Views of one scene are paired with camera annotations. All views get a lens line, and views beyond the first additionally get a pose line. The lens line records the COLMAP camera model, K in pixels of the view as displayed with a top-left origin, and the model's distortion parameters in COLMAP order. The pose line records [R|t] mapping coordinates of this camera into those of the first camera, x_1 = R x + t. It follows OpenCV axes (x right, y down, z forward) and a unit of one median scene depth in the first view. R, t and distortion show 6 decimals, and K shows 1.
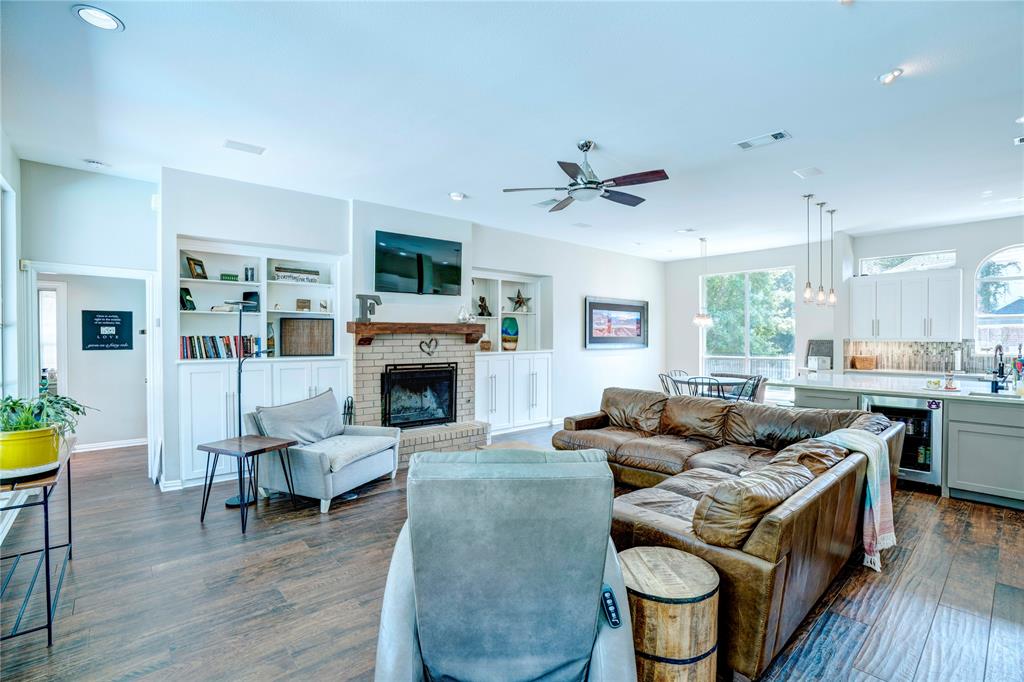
lens RADIAL K [[479.1, 0, 511.2], [0, 479.1, 341.1], [0, 0, 1]] dist [-0.054952, 0.020000]
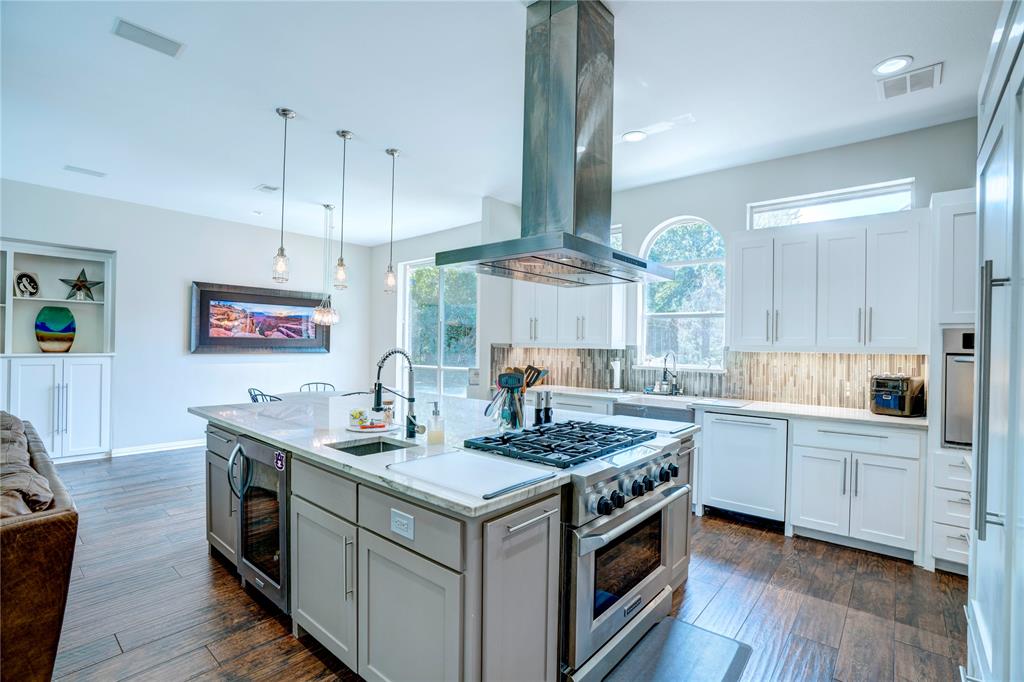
lens RADIAL K [[479.1, 0, 516.6], [0, 479.1, 340.6], [0, 0, 1]] dist [-0.054952, 0.020000]
pose [[0.990031, 0.016386, 0.139893, 0.748638], [-0.014137, 0.999755, -0.017058, 0.003889], [-0.140138, 0.014910, 0.990020, 0.277481]]
